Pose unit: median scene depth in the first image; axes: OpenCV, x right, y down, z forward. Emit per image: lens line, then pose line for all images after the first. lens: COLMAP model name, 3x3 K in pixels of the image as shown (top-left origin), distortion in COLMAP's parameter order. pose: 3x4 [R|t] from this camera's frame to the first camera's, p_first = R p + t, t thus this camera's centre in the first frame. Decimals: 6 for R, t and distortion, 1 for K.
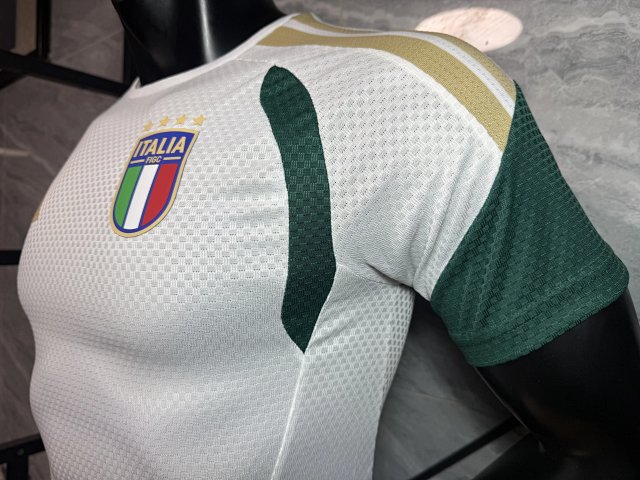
lens RADIAL K [[467.8, 0, 318.5], [0, 467.8, 239.4], [0, 0, 1]] dist [-0.011928, -0.003683]
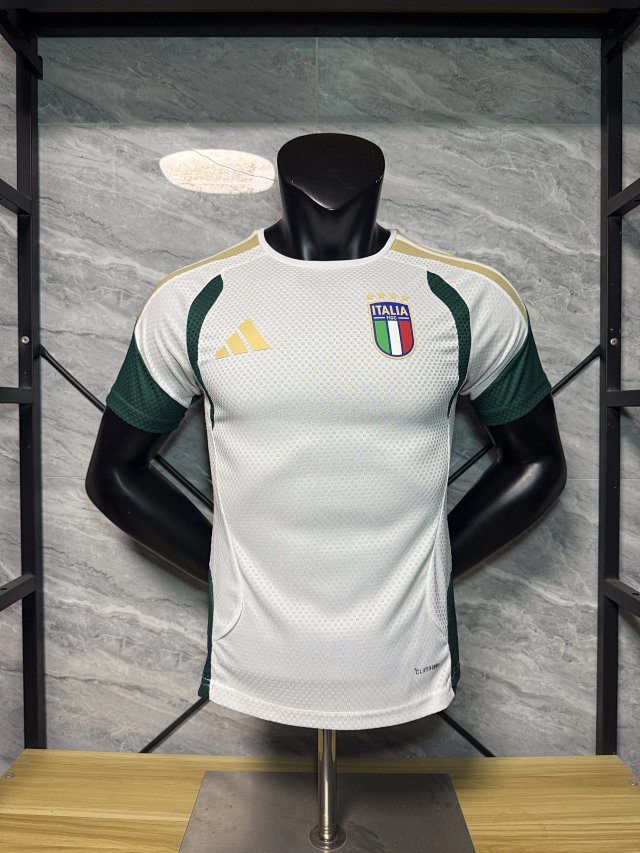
lens RADIAL K [[623.4, 0, 318.1], [0, 623.4, 428.7], [0, 0, 1]] dist [-0.011928, -0.003683]
pose [[0.796099, -0.038975, 0.603910, -1.445353], [0.018113, 0.999011, 0.040597, 0.111378], [-0.604896, -0.021381, 0.796018, -0.544639]]
